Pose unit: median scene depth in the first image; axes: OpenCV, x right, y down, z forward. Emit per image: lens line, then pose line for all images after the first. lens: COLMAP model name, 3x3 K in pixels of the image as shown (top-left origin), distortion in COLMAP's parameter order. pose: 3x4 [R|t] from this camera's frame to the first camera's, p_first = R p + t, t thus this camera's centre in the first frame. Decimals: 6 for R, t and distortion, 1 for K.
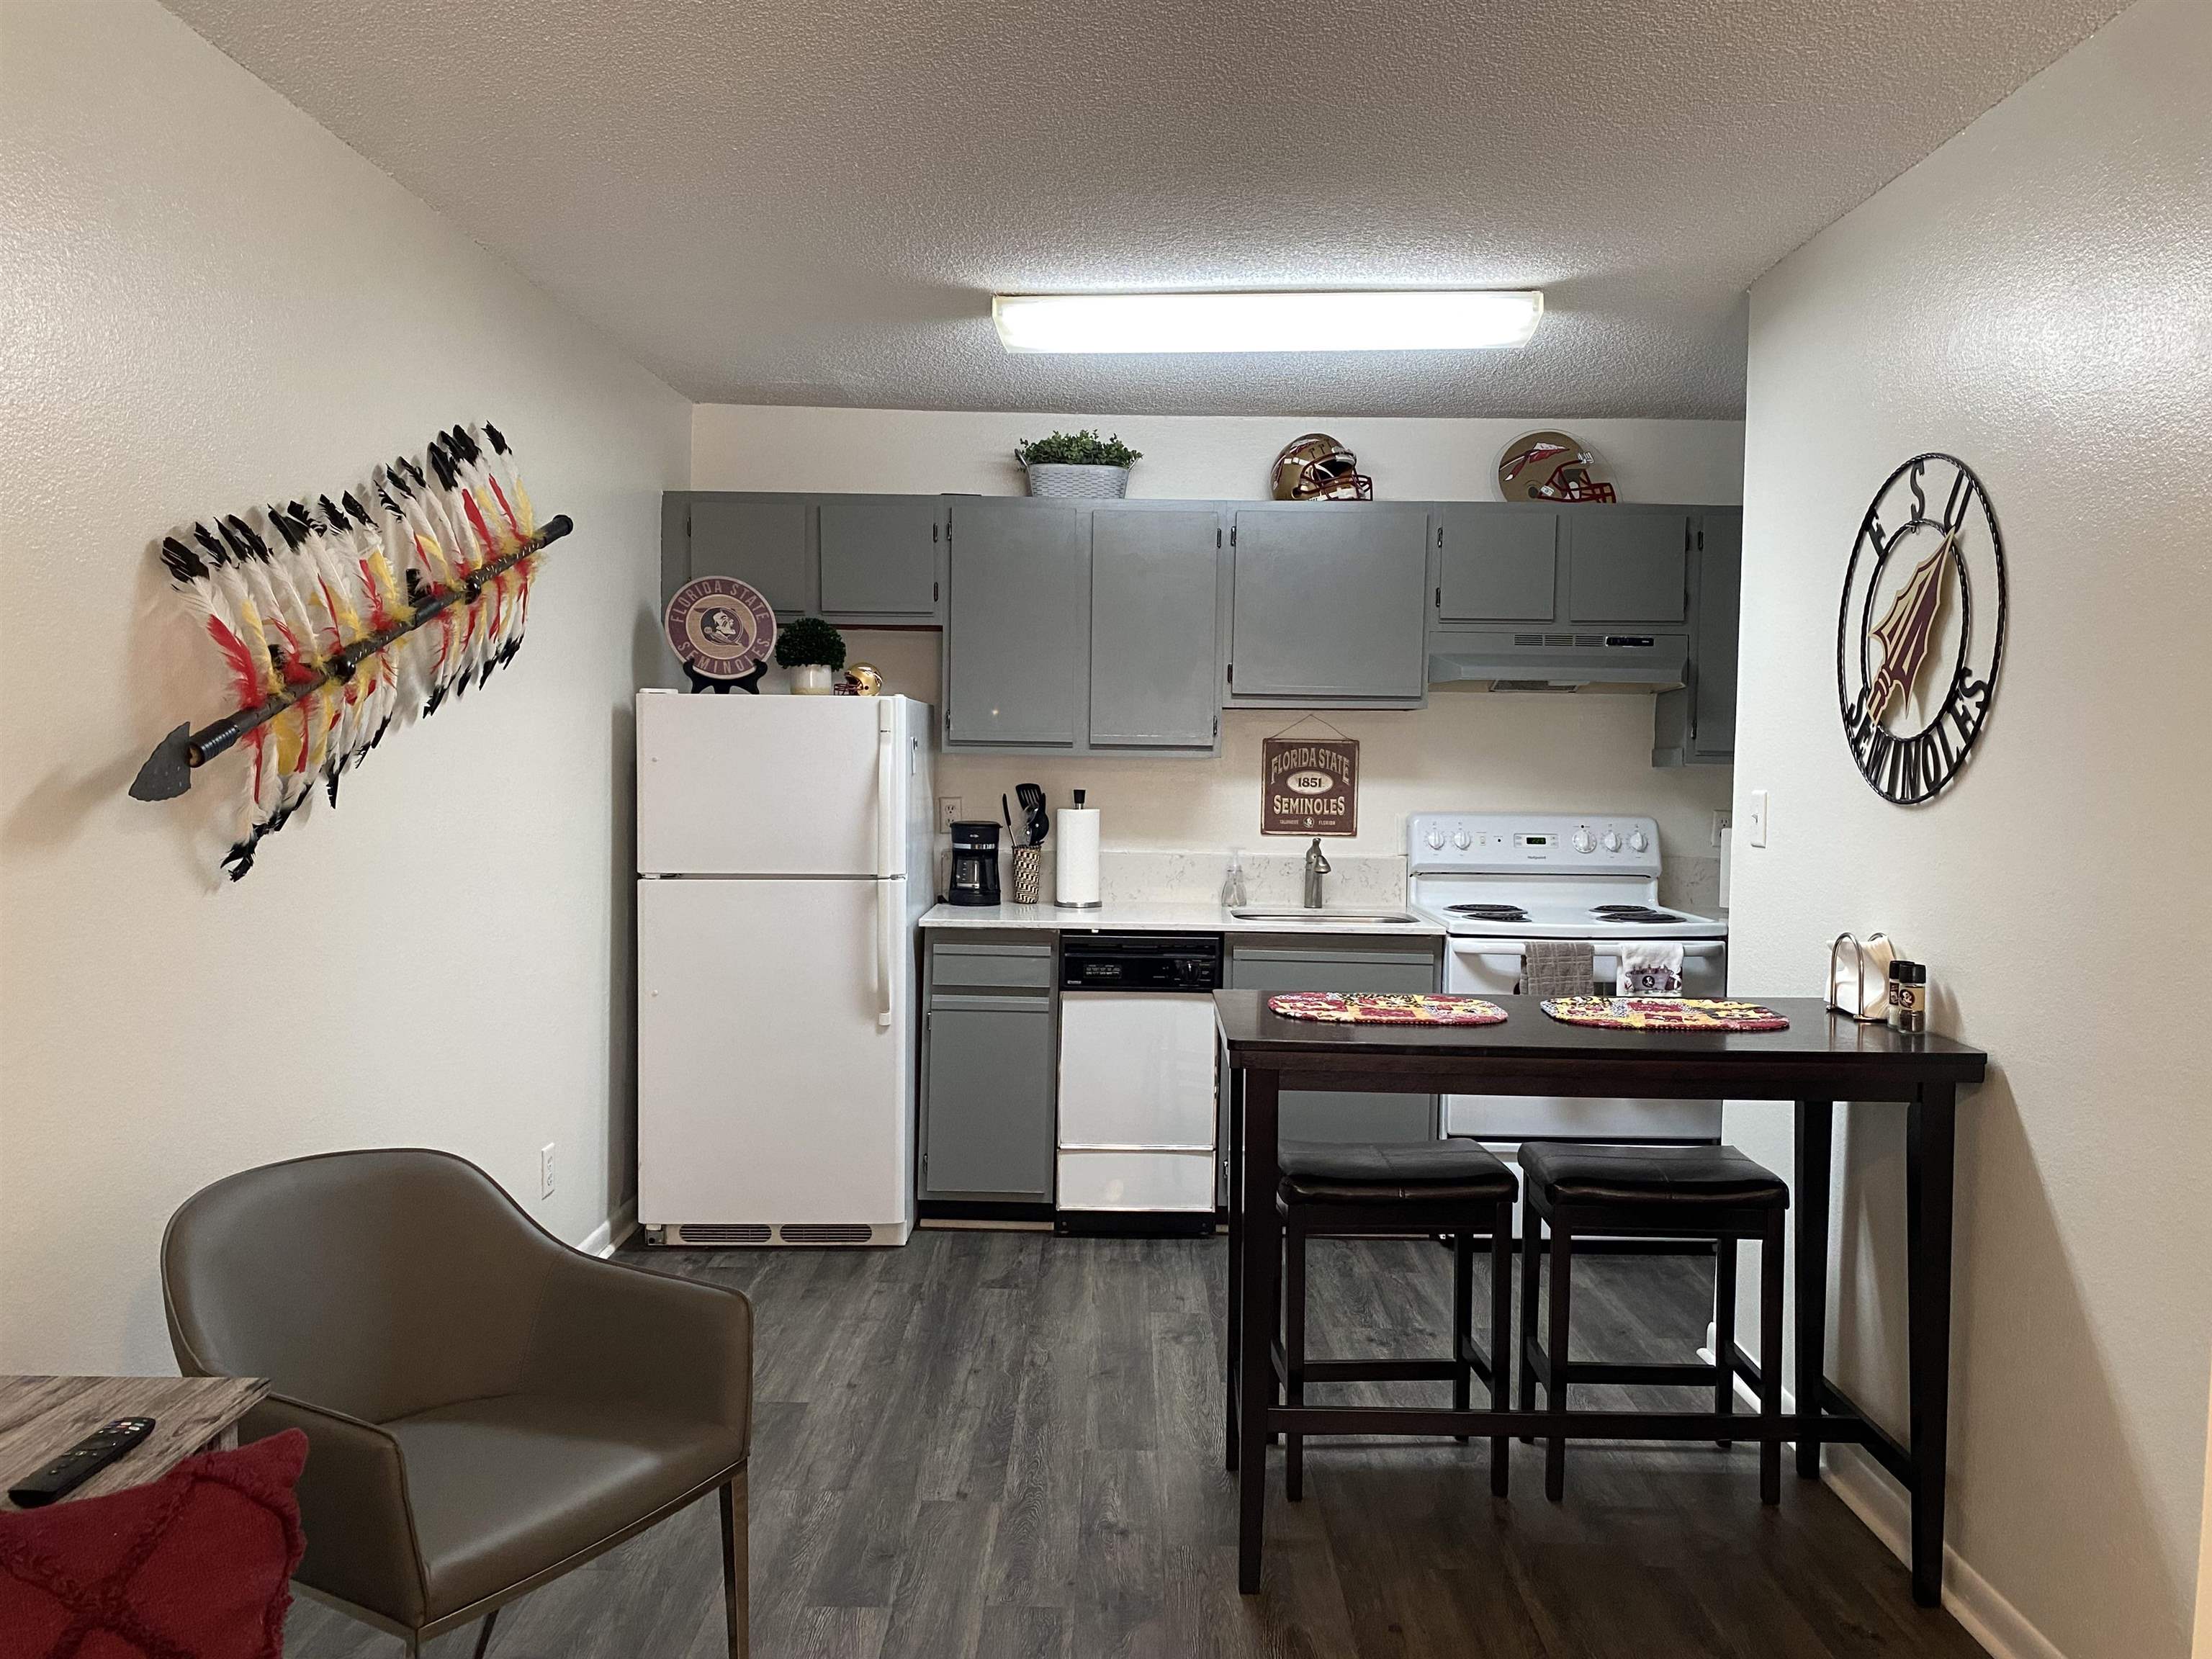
lens RADIAL K [[1672.3, 0, 1111.6], [0, 1672.3, 826.7], [0, 0, 1]] dist [0.150494, -0.317661]
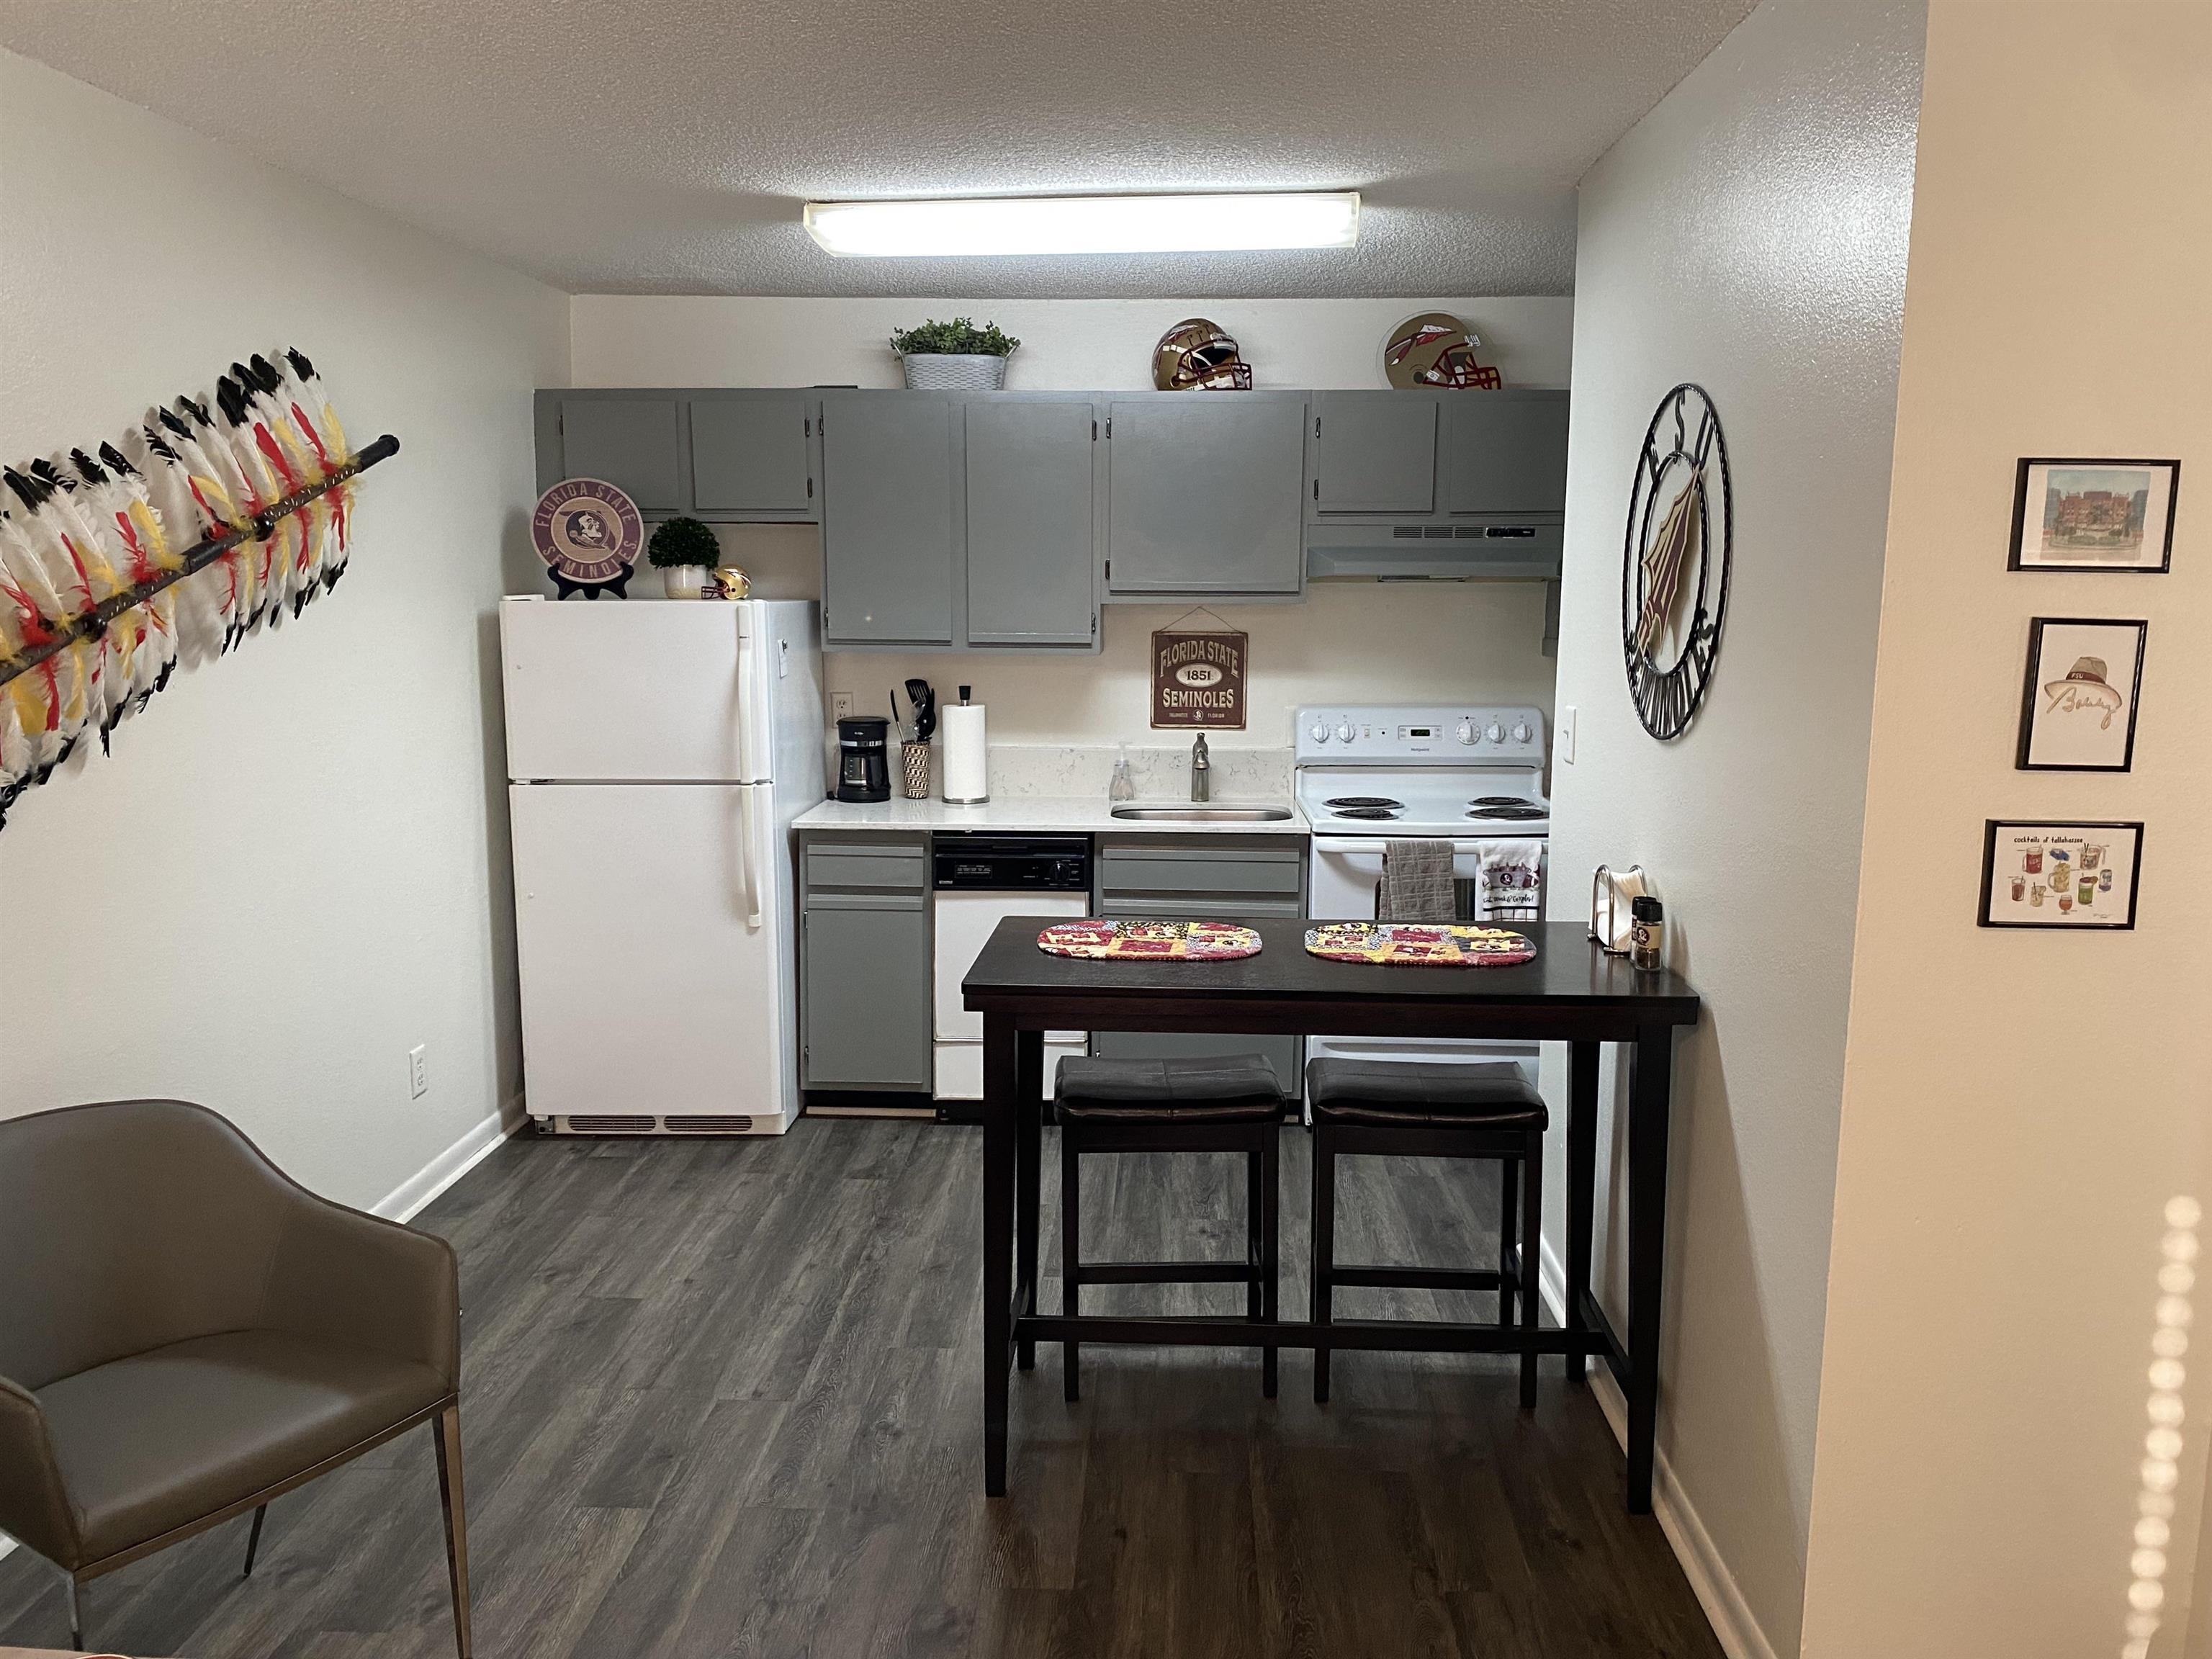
lens RADIAL K [[1672.3, 0, 1111.6], [0, 1672.3, 826.7], [0, 0, 1]] dist [0.150494, -0.317661]
pose [[0.999423, -0.005004, -0.033589, 0.110998], [0.008293, 0.995101, 0.098510, -0.039497], [0.032932, -0.098732, 0.994569, -0.005841]]
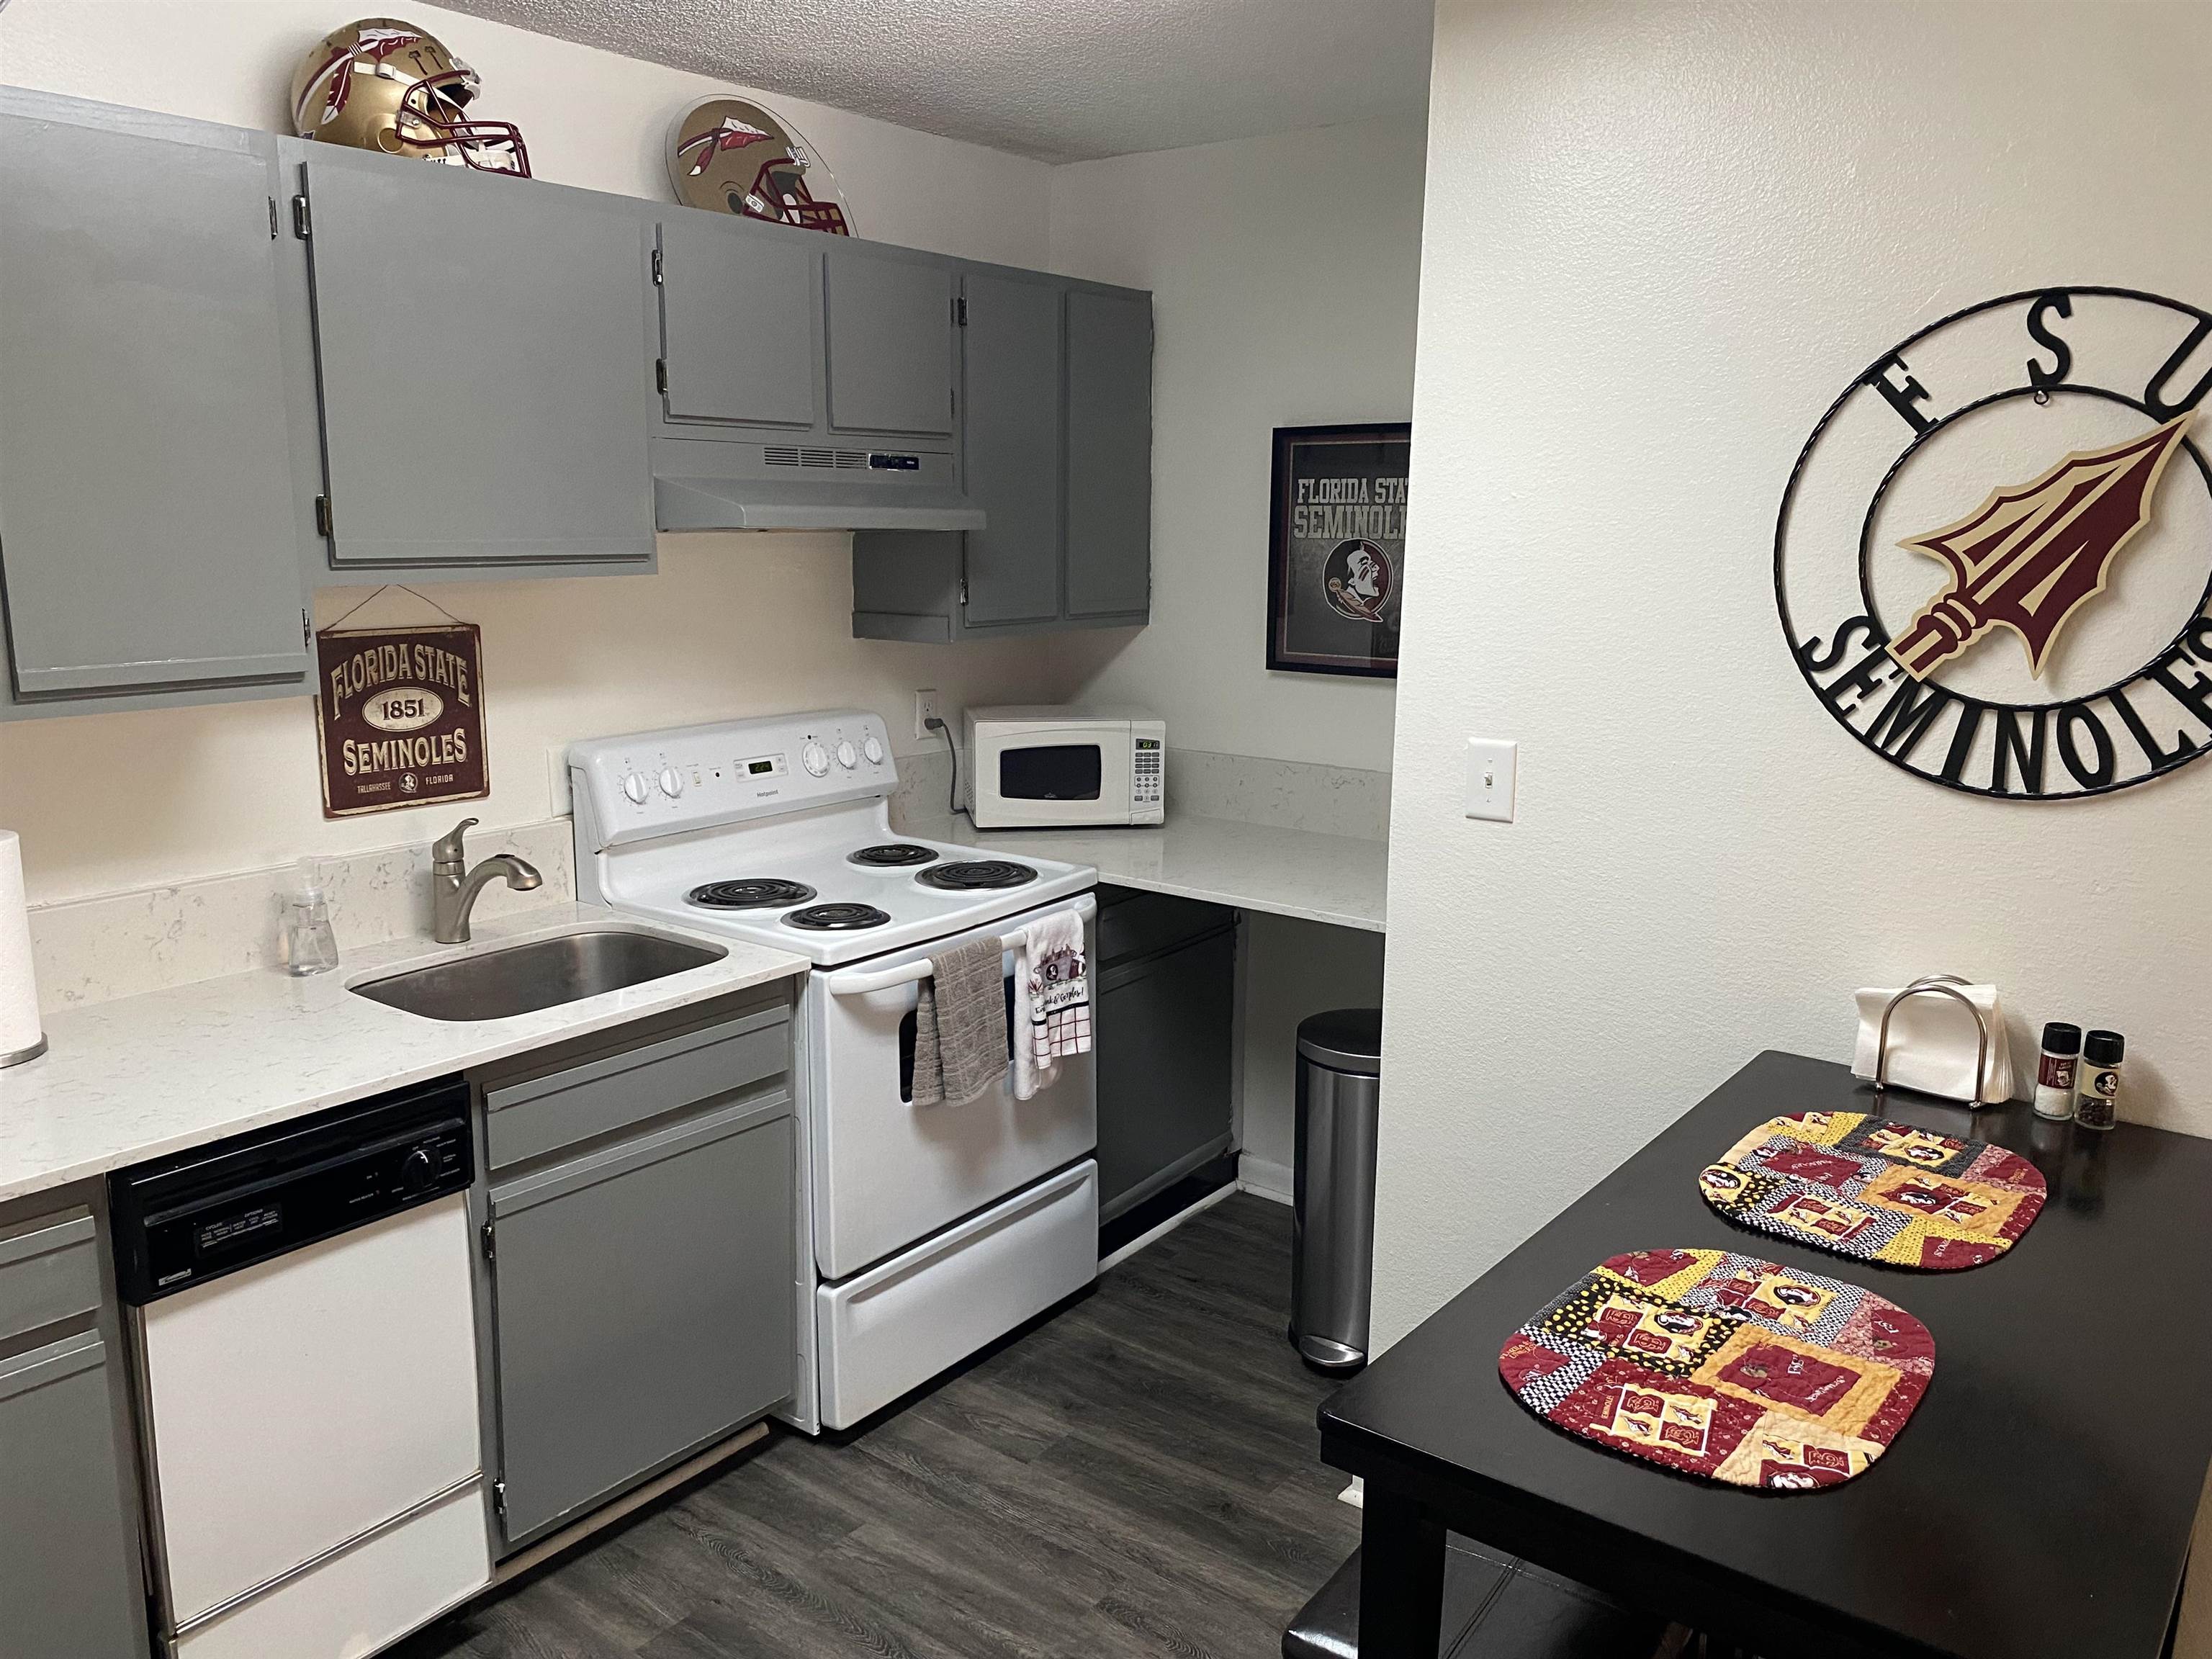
lens RADIAL K [[1680.6, 0, 1117.3], [0, 1680.6, 830.0], [0, 0, 1]] dist [0.003985, -0.008008]
pose [[0.598682, -0.162552, 0.784319, -0.191805], [0.032010, 0.983264, 0.179350, -0.086308], [-0.800347, -0.082268, 0.593866, 0.553988]]
